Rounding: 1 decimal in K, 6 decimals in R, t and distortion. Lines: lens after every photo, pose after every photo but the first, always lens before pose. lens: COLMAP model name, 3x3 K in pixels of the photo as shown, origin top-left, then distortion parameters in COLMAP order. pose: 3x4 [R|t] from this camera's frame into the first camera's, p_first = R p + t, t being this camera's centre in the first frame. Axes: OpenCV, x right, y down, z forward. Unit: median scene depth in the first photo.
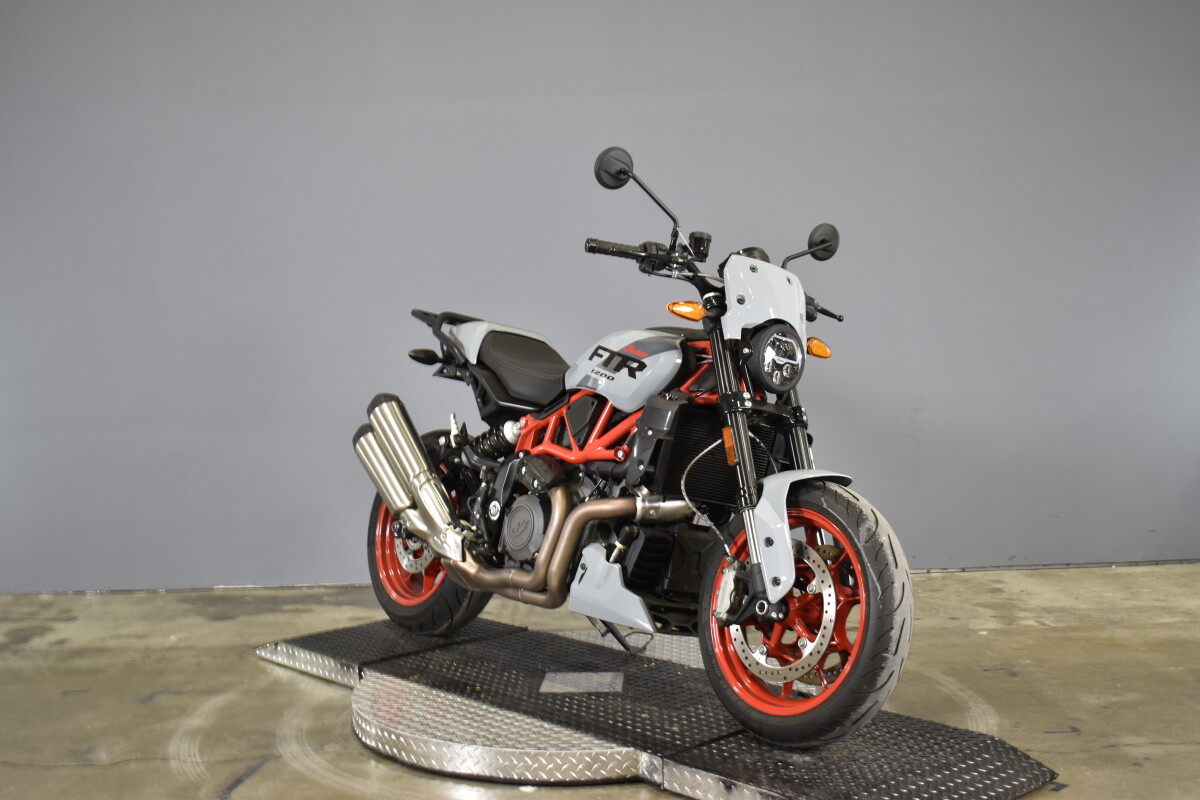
lens RADIAL K [[1440.0, 0, 595.6], [0, 1440.0, 398.8], [0, 0, 1]] dist [-0.040042, 0.000000]
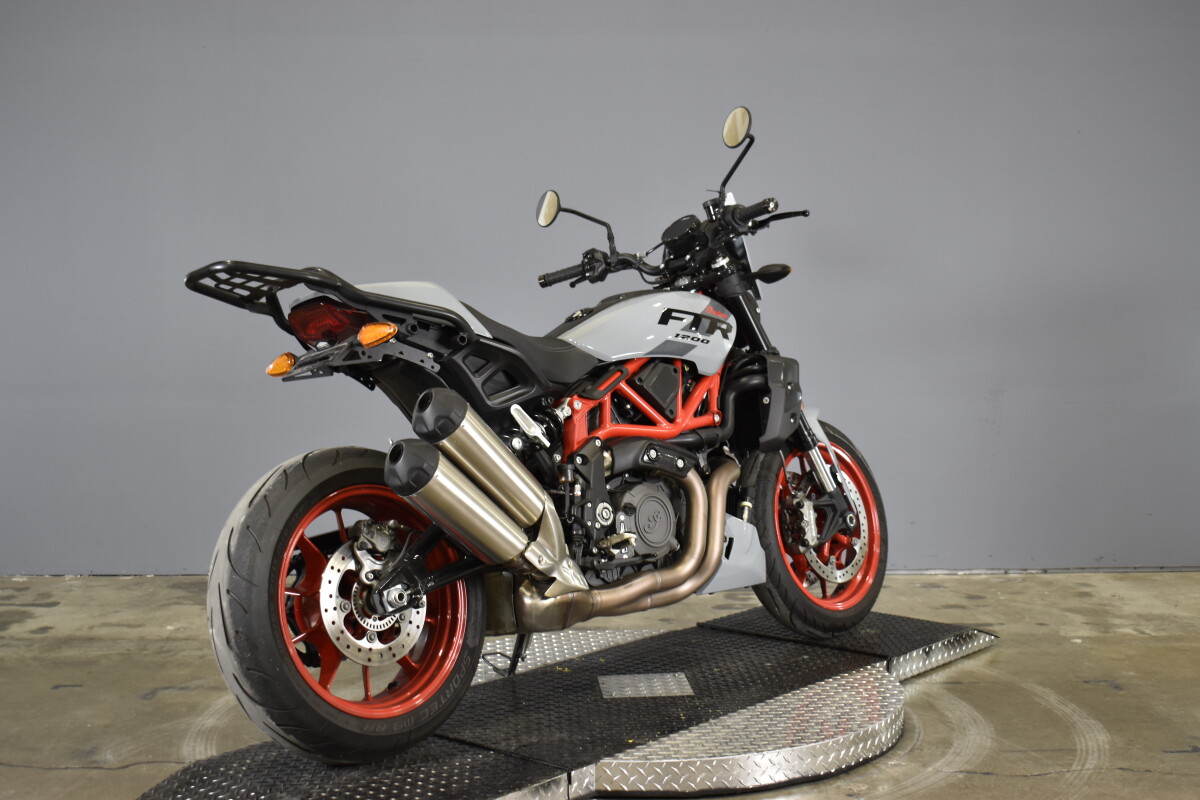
lens RADIAL K [[1601.3, 0, 602.9], [0, 1601.3, 399.9], [0, 0, 1]] dist [-0.029609, 0.000000]
pose [[0.999732, 0.022206, 0.006615, -0.038024], [-0.022304, 0.999637, 0.015080, 0.004248], [-0.006278, -0.015224, 0.999864, 0.005609]]
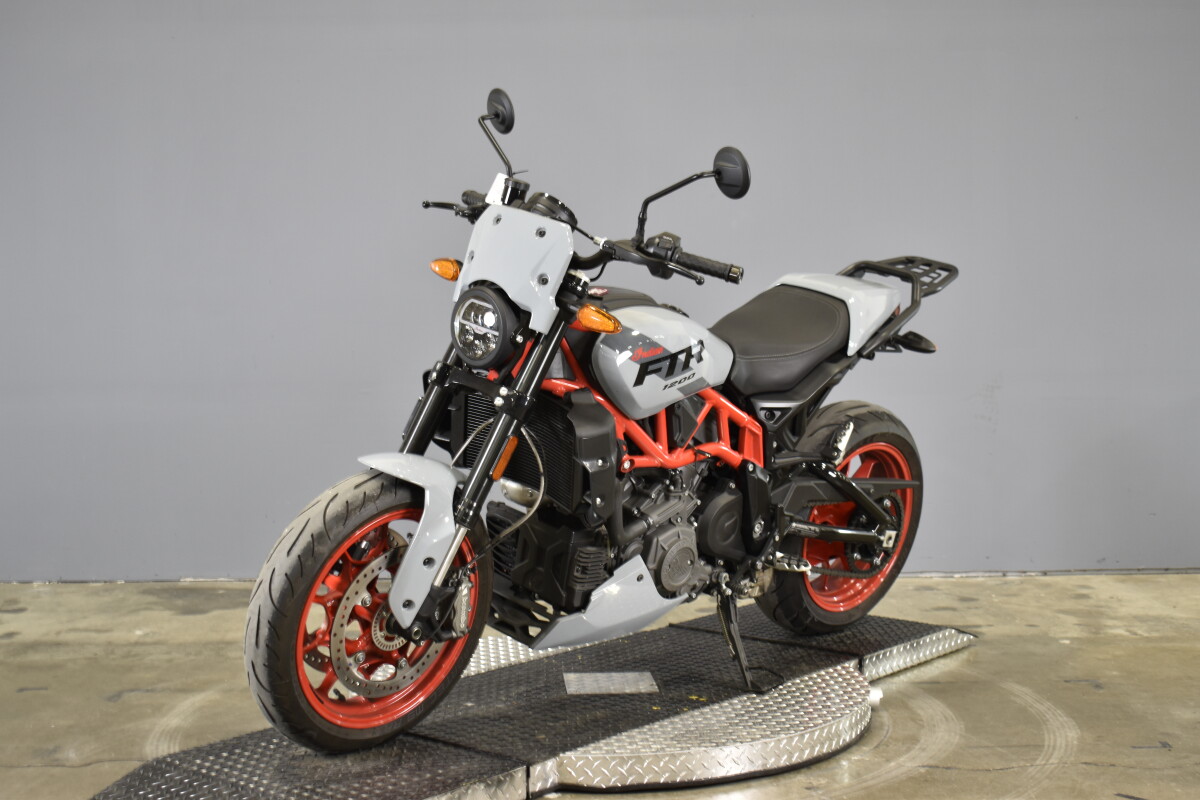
lens RADIAL K [[1726.0, 0, 599.2], [0, 1726.0, 398.9], [0, 0, 1]] dist [-0.015907, 0.000000]
pose [[0.999843, 0.016693, -0.005895, -0.010706], [-0.016618, 0.999784, 0.012521, 0.007042], [0.006103, -0.012421, 0.999904, -0.053351]]
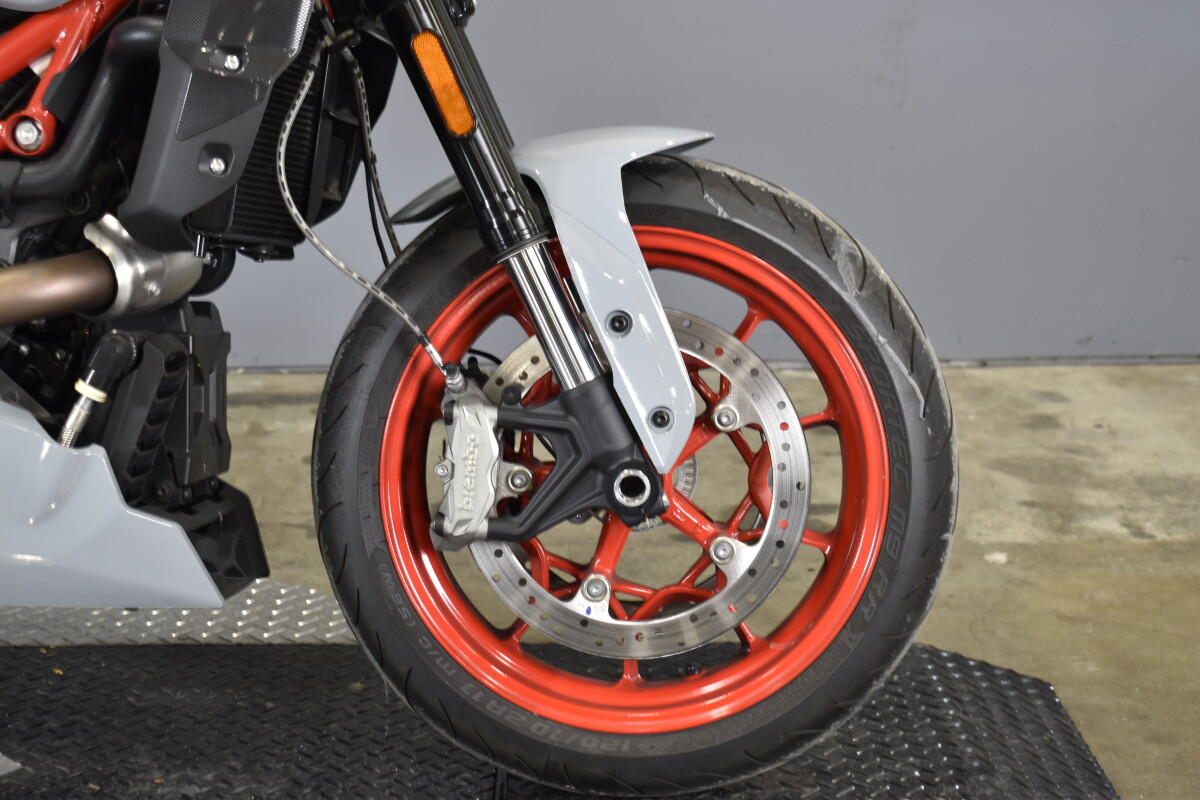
lens RADIAL K [[2011.8, 0, 598.0], [0, 2011.8, 401.9], [0, 0, 1]] dist [0.038477, 0.000000]
pose [[0.999259, 0.014409, 0.035687, 0.133670], [-0.021249, 0.979680, 0.199437, -0.000784], [-0.032088, -0.200048, 0.979261, 0.438871]]
